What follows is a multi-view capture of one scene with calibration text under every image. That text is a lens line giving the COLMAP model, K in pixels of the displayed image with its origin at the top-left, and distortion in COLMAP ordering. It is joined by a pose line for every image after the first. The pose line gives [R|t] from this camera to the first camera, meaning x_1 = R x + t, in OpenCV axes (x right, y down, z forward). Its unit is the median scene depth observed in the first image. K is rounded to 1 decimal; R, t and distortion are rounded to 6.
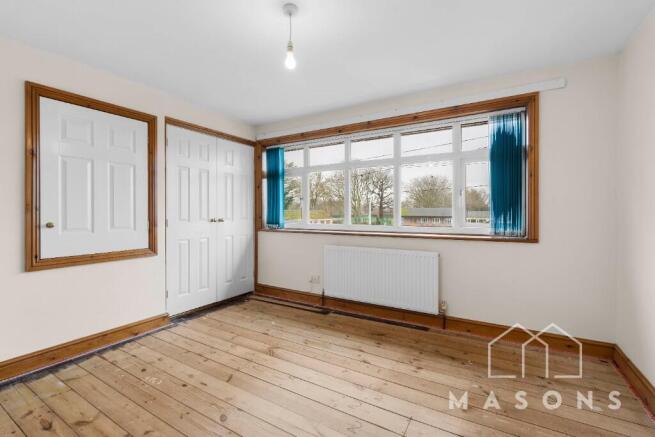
lens RADIAL K [[292.0, 0, 327.7], [0, 292.0, 212.7], [0, 0, 1]] dist [-0.001380, -0.000069]
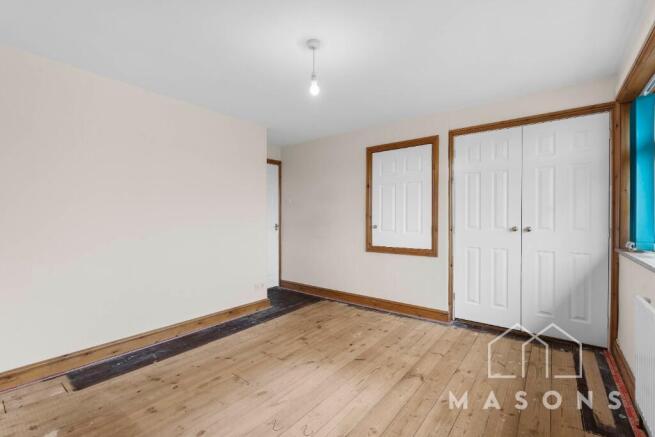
lens RADIAL K [[292.0, 0, 327.4], [0, 292.0, 221.1], [0, 0, 1]] dist [-0.001380, -0.000069]
pose [[-0.120173, 0.012432, -0.992675, 0.632252], [0.000472, 0.999922, 0.012465, -0.009603], [0.992753, 0.001029, -0.120170, 0.746646]]
